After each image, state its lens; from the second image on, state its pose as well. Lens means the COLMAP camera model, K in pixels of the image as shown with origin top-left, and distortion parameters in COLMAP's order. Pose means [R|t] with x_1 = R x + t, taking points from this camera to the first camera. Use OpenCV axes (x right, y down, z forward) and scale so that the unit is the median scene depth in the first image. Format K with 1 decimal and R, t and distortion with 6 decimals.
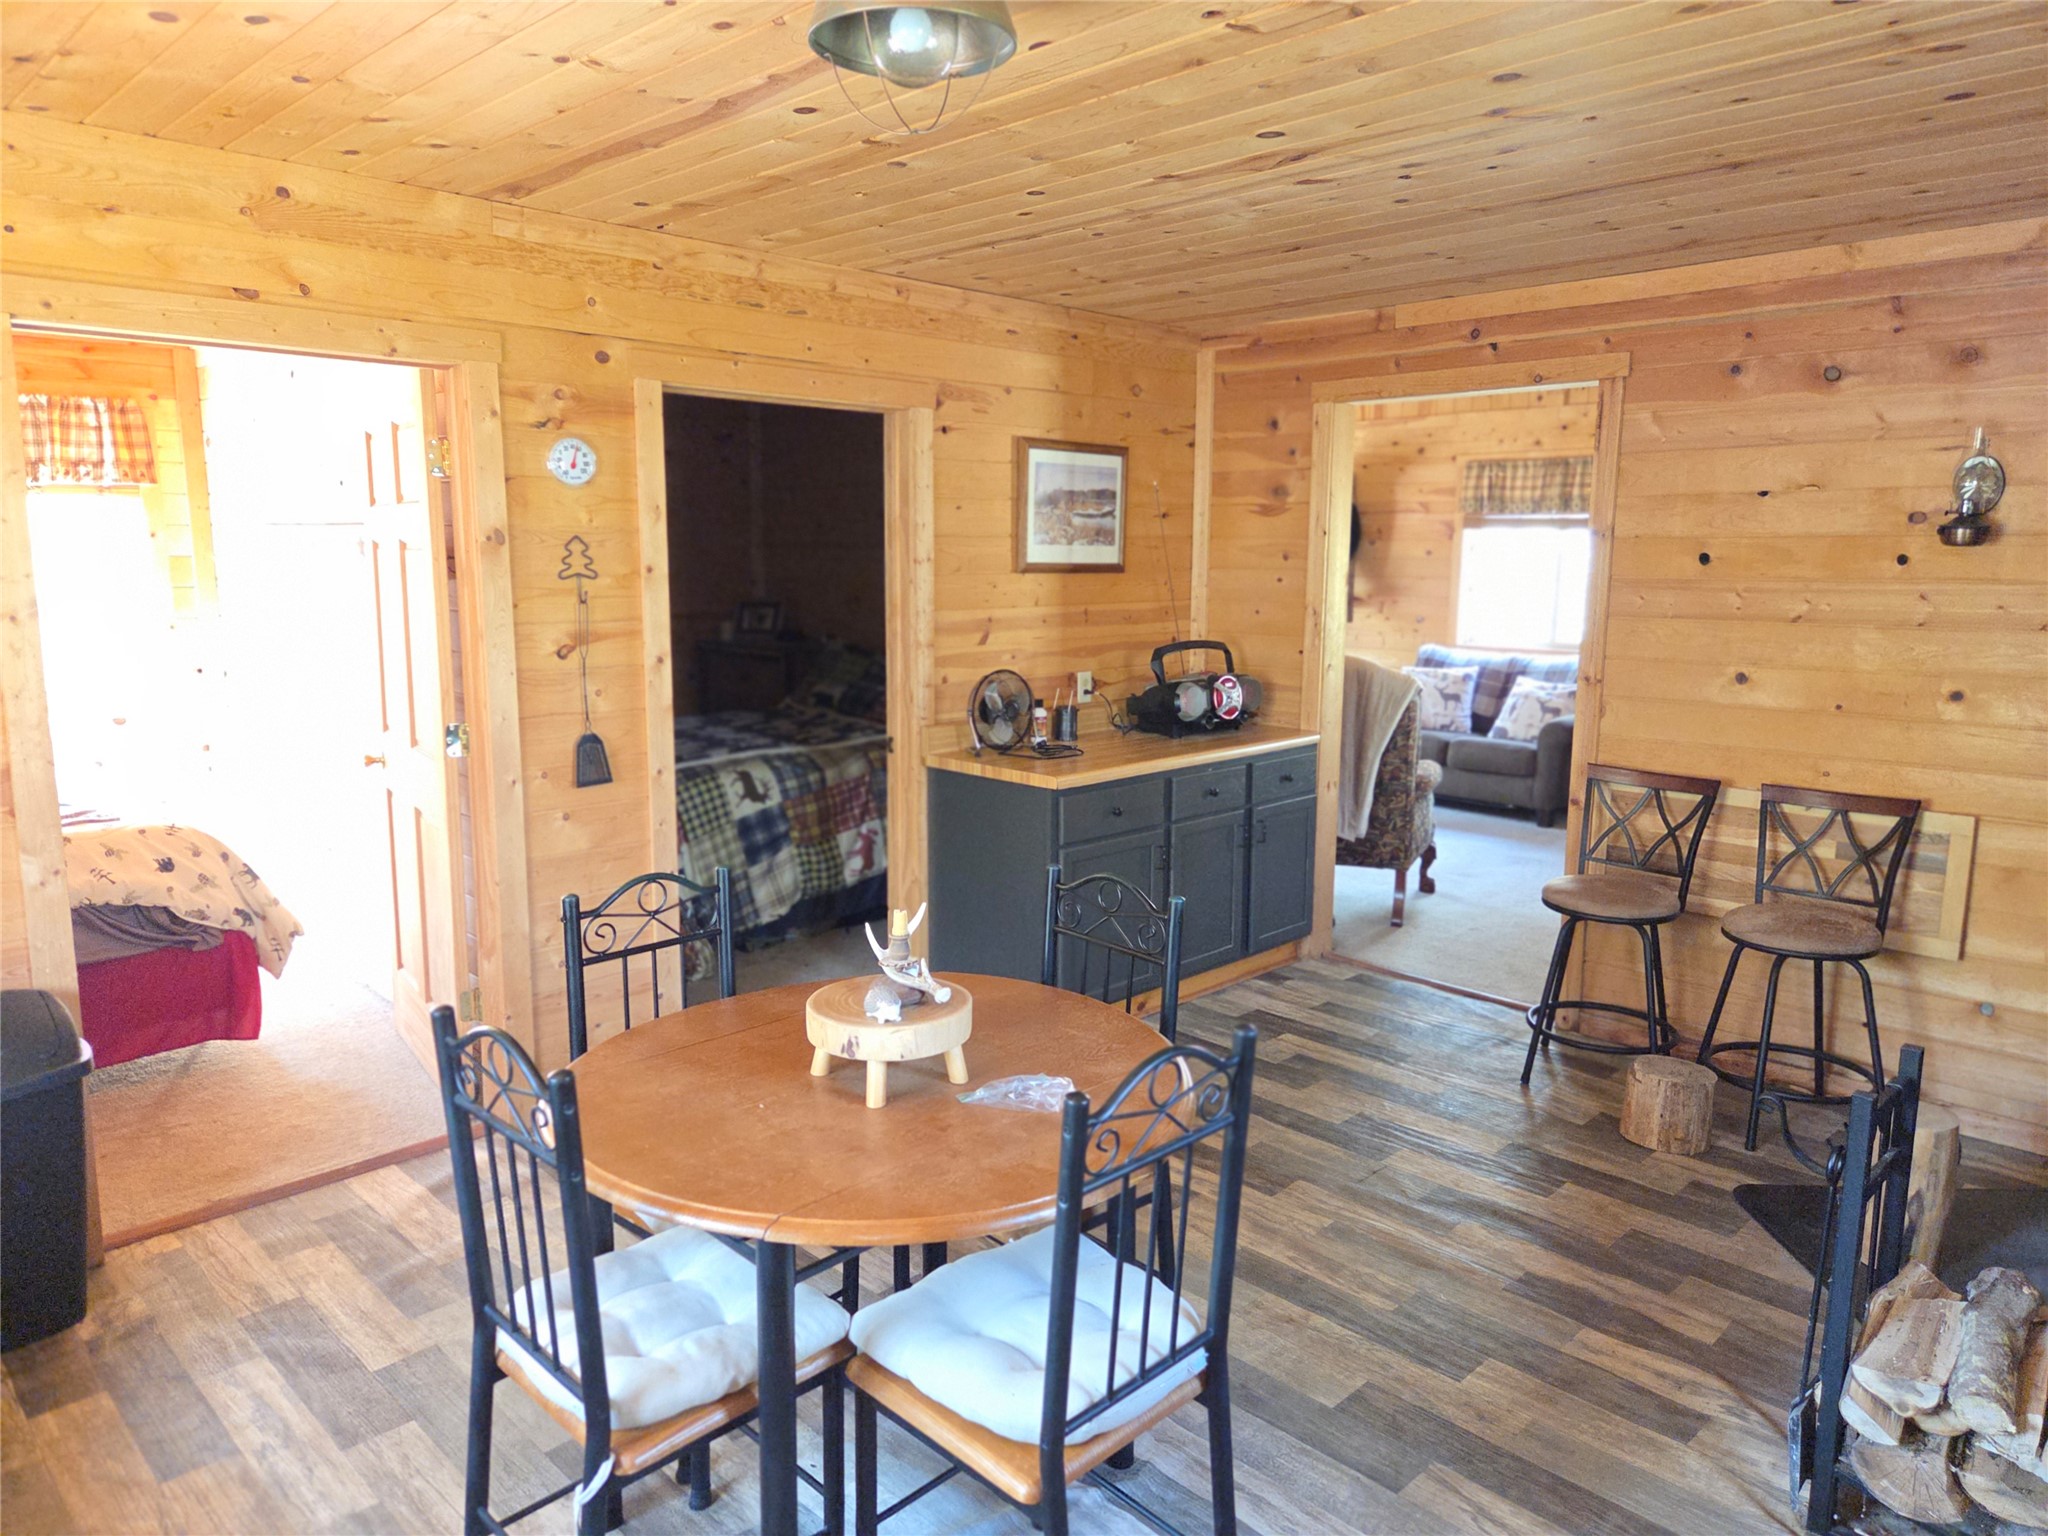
lens RADIAL K [[1382.0, 0, 1024.0], [0, 1382.0, 768.0], [0, 0, 1]] dist [0.095163, -0.075738]
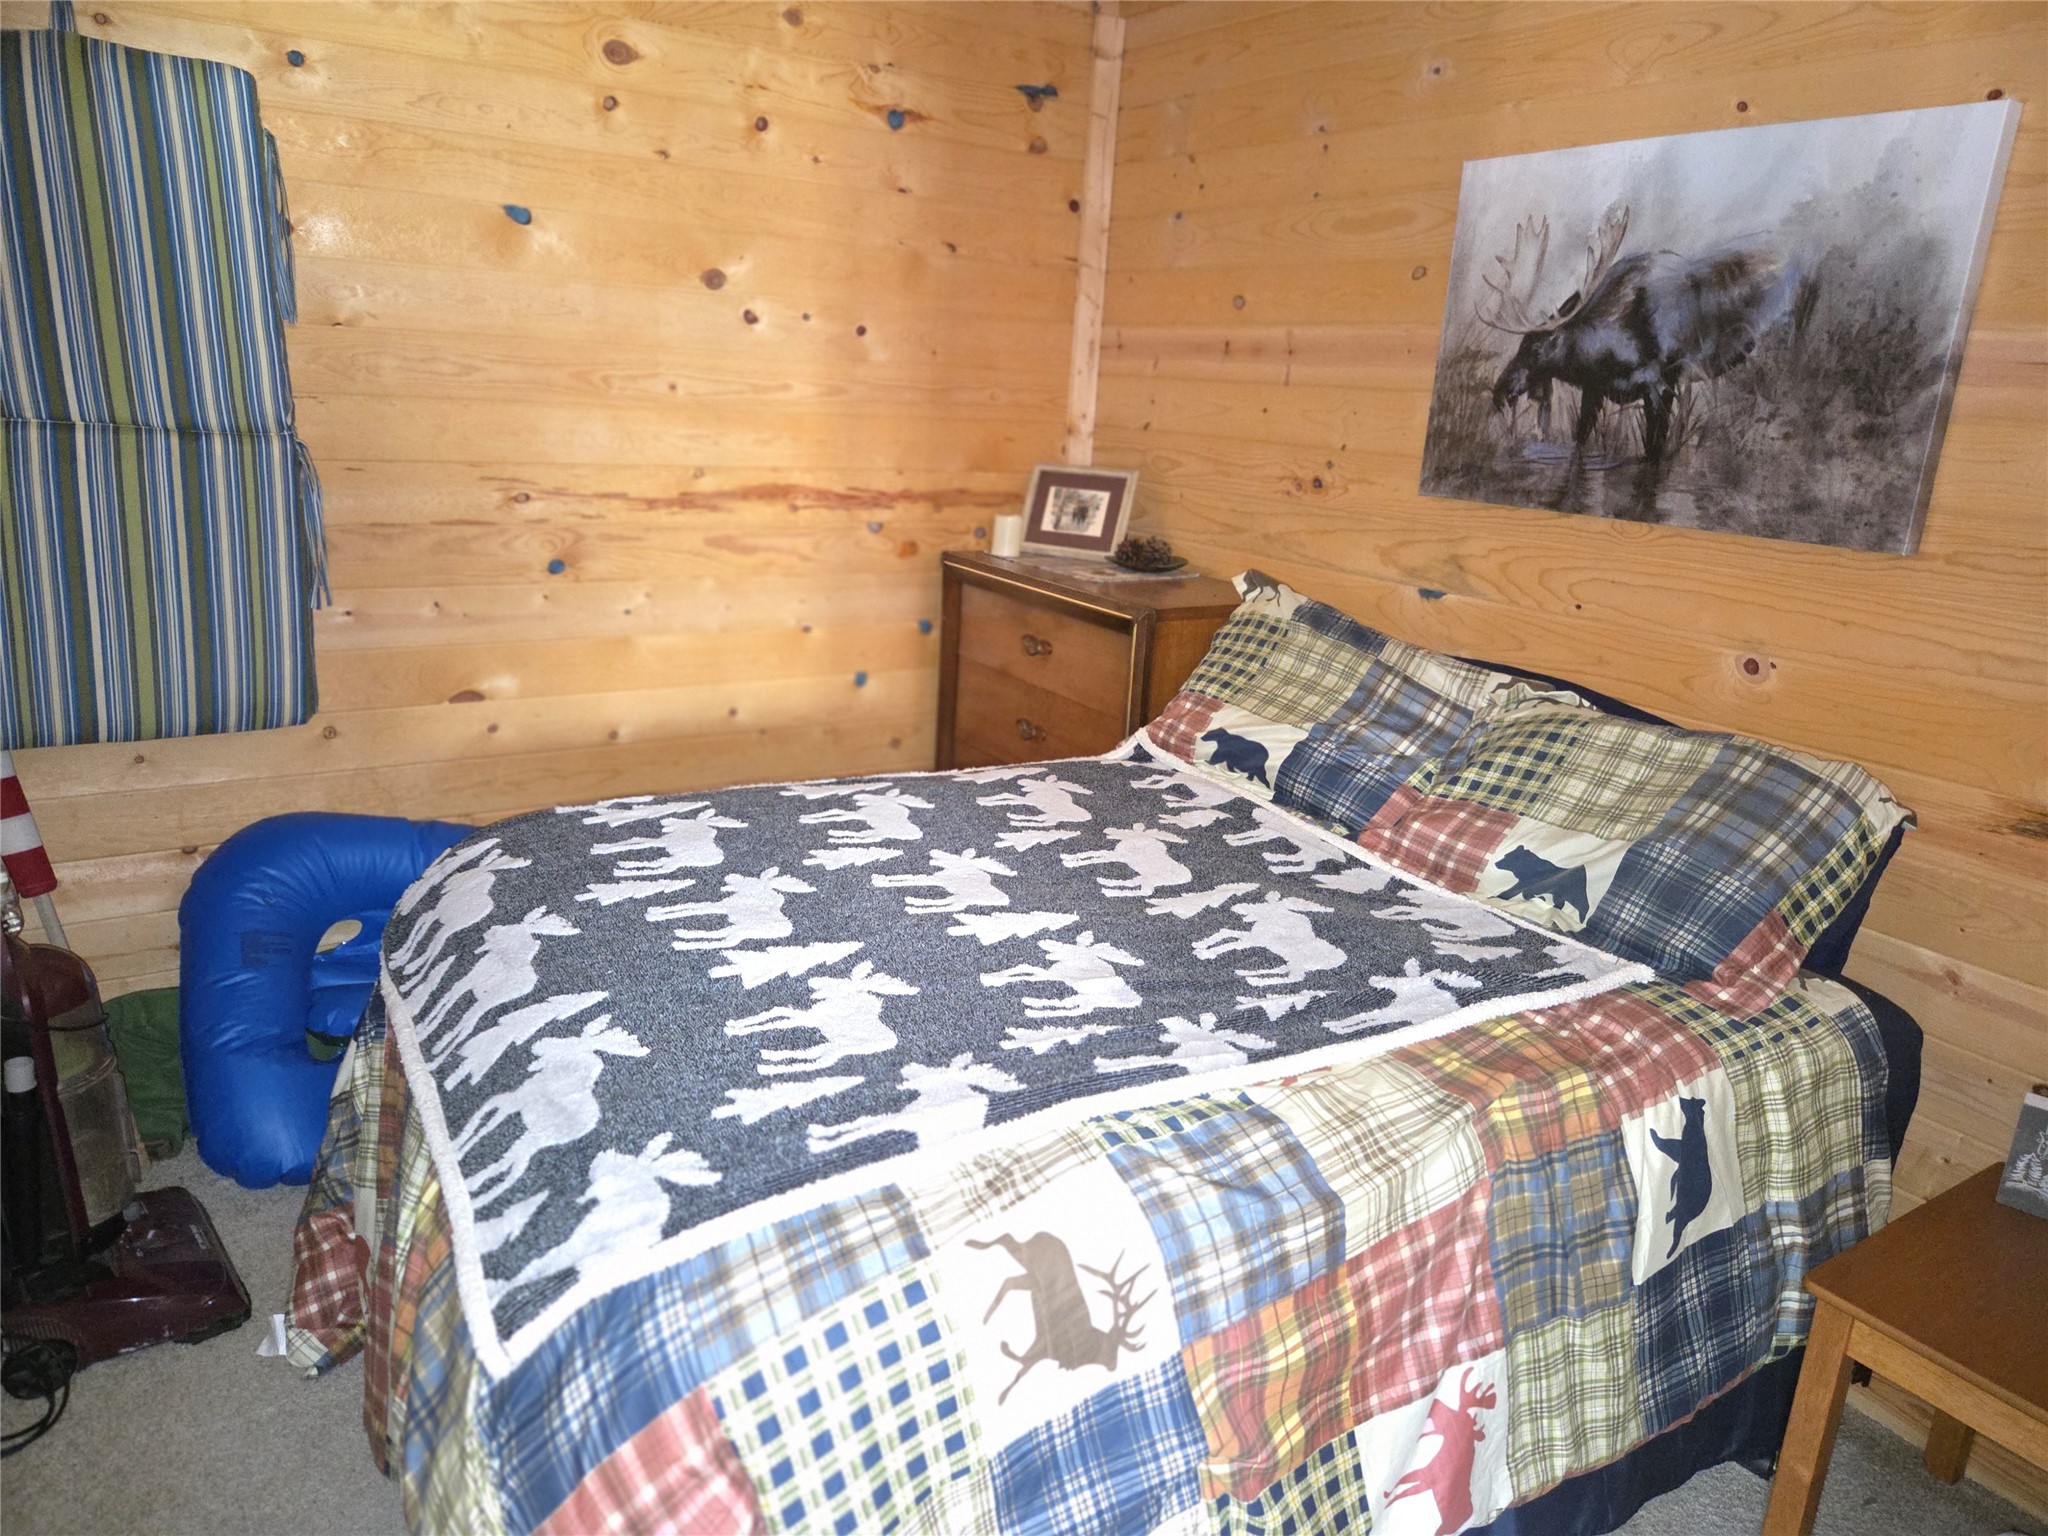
lens RADIAL K [[1373.0, 0, 1030.0], [0, 1373.0, 755.3], [0, 0, 1]] dist [0.088054, -0.077693]
pose [[0.980270, 0.103077, -0.168660, -0.163982], [-0.086006, 0.990684, 0.105586, -0.100802], [0.177972, -0.088997, 0.980003, 0.735687]]
